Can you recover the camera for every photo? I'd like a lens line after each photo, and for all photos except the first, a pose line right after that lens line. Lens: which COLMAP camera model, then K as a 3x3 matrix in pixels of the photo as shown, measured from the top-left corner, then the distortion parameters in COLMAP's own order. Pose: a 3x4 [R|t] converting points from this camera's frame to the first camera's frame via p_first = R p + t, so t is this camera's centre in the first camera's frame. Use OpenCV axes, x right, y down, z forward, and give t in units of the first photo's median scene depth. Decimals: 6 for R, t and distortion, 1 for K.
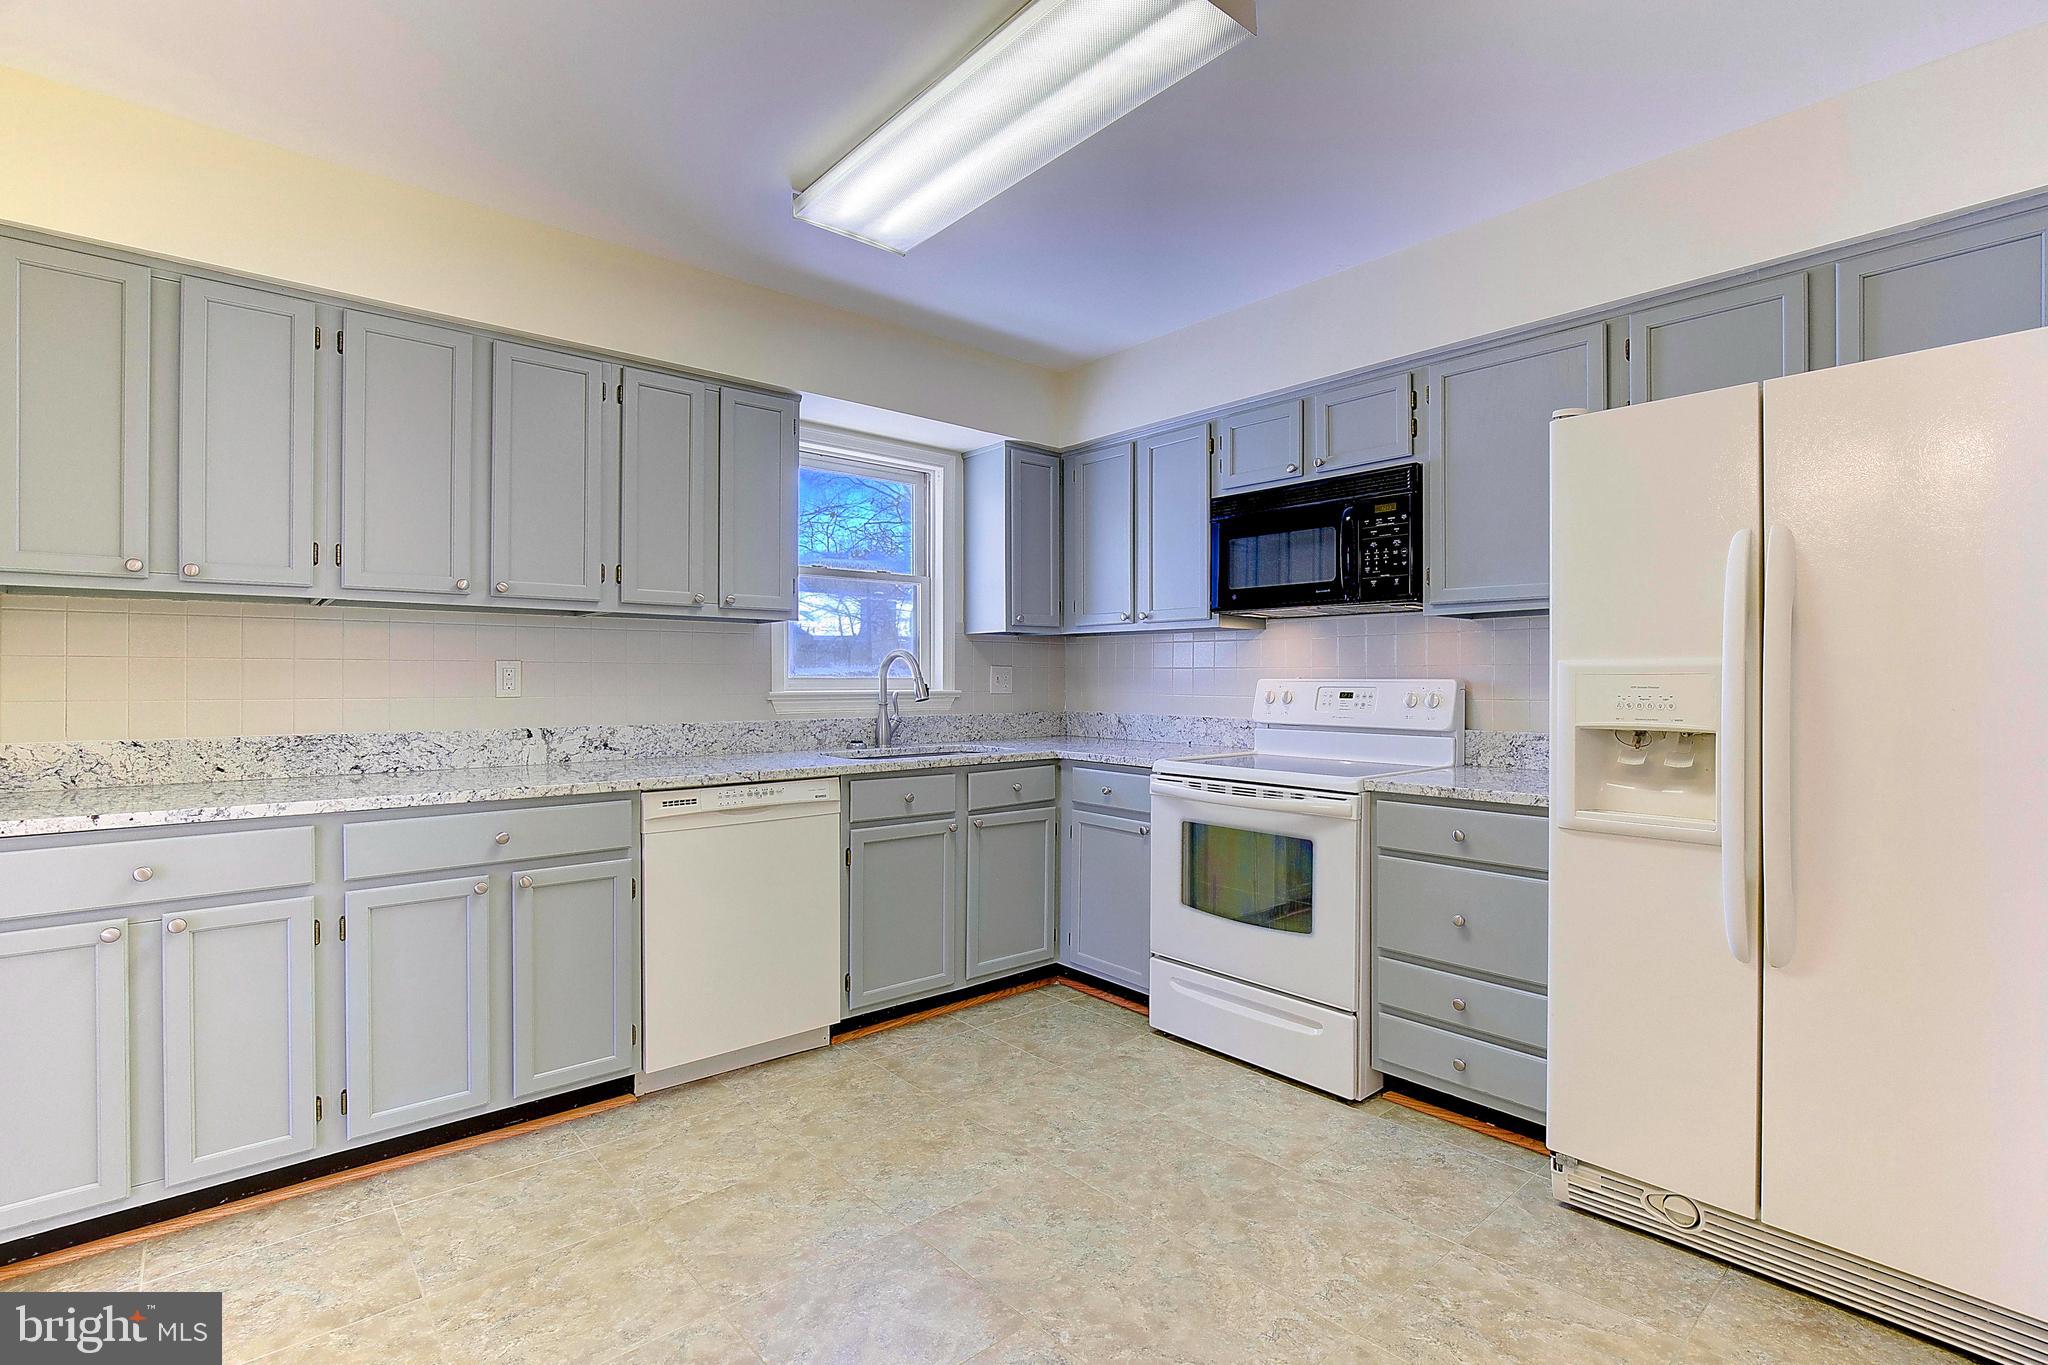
lens RADIAL K [[955.5, 0, 1046.6], [0, 955.5, 680.9], [0, 0, 1]] dist [-0.000936, 0.000070]
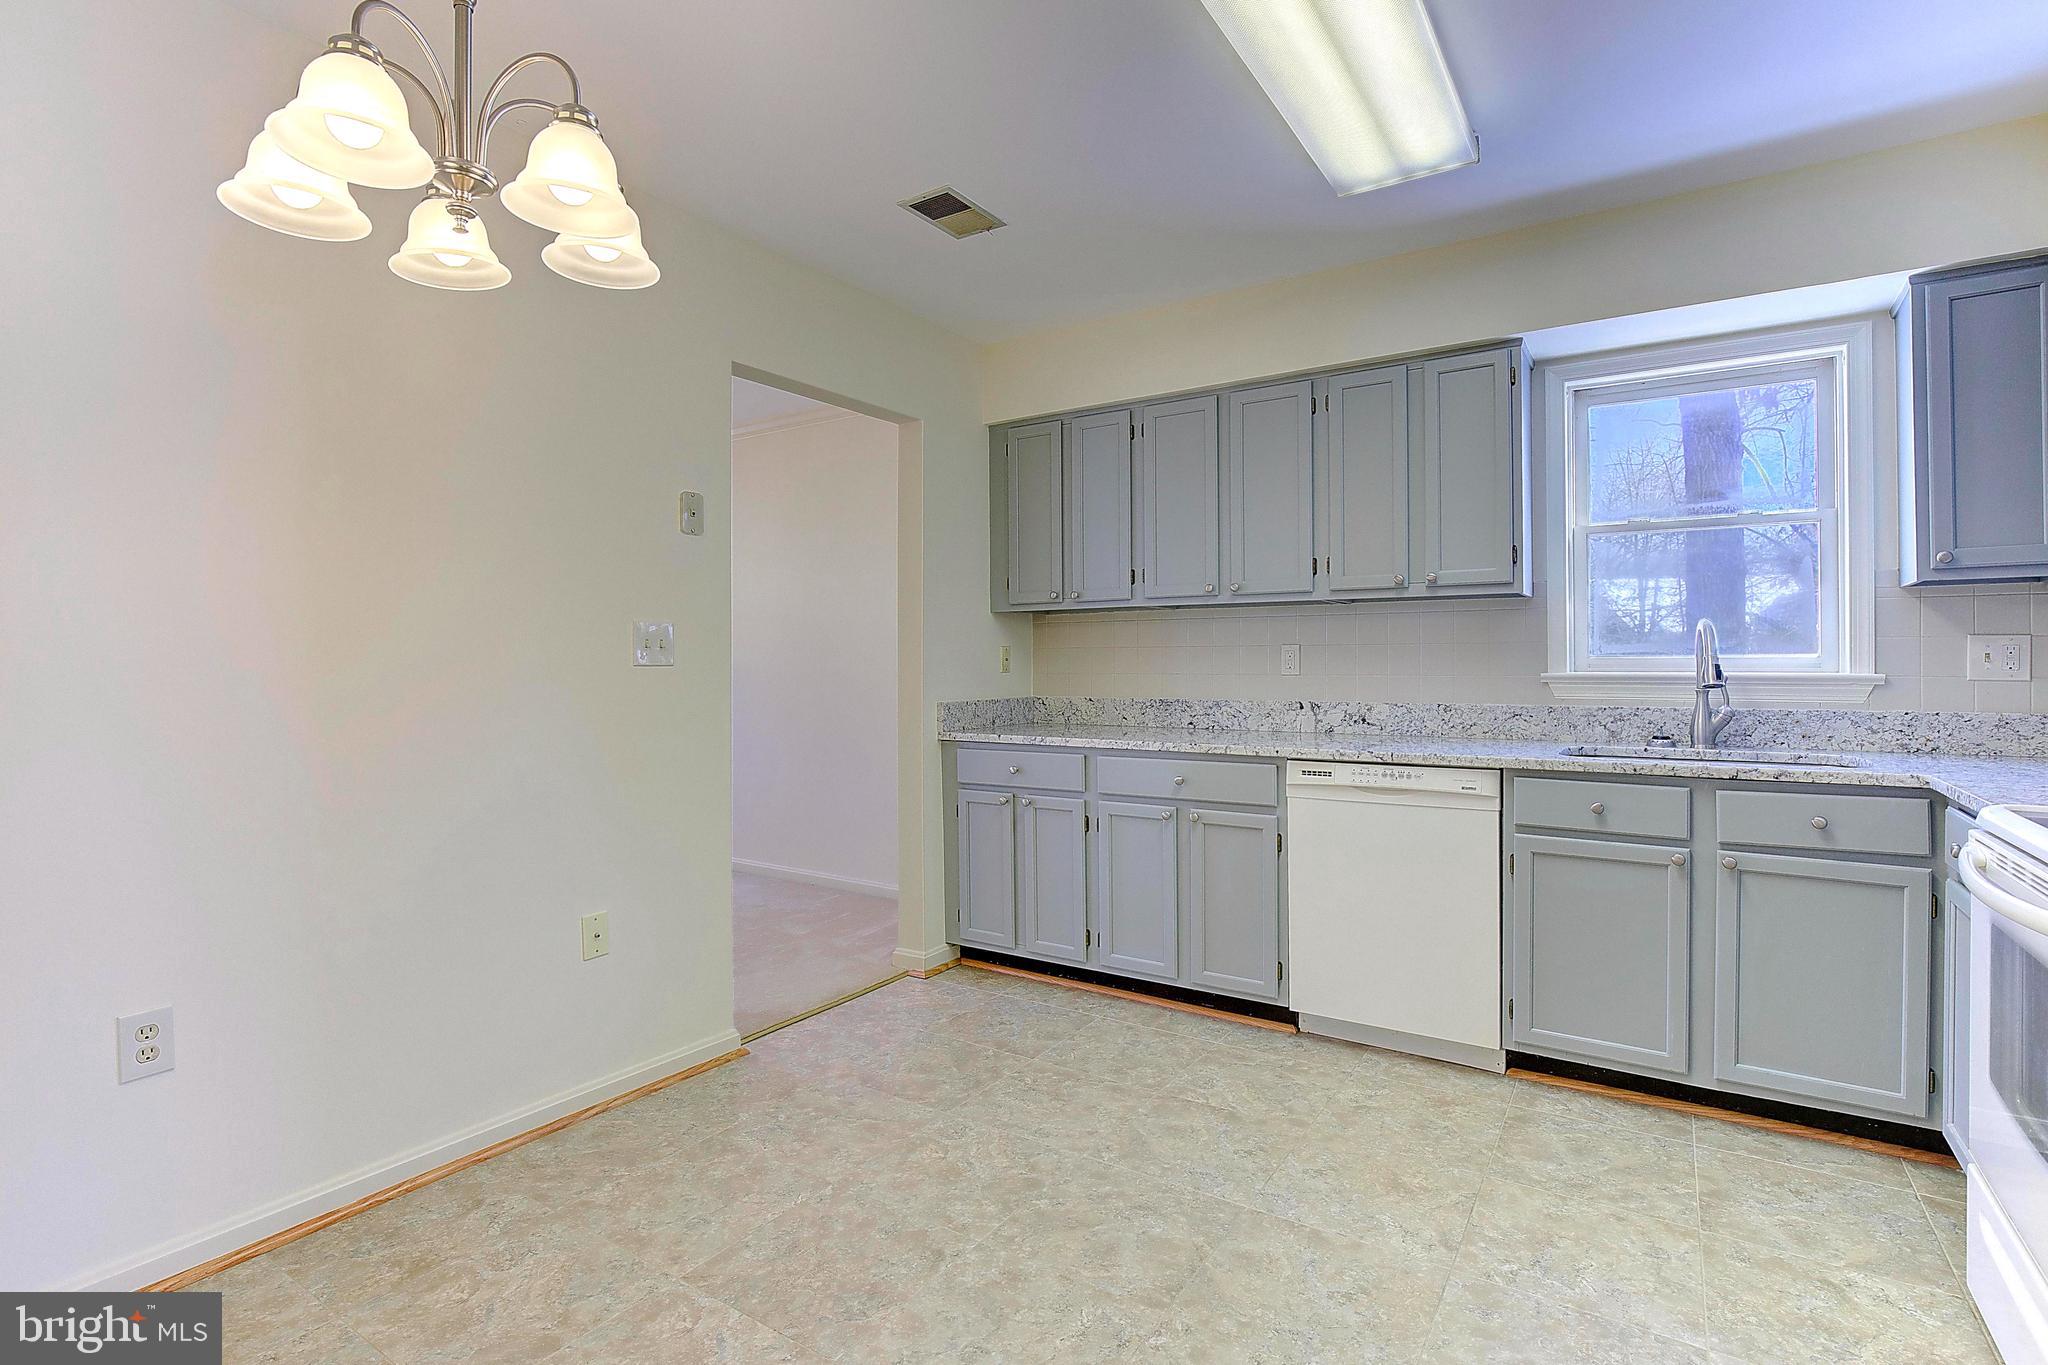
lens RADIAL K [[966.9, 0, 1026.7], [0, 966.9, 668.9], [0, 0, 1]] dist [-0.001979, 0.000198]
pose [[0.272112, 0.004876, -0.962253, 0.543547], [0.001941, 0.999982, 0.005616, 0.001904], [0.962264, -0.003395, 0.272097, 0.360755]]
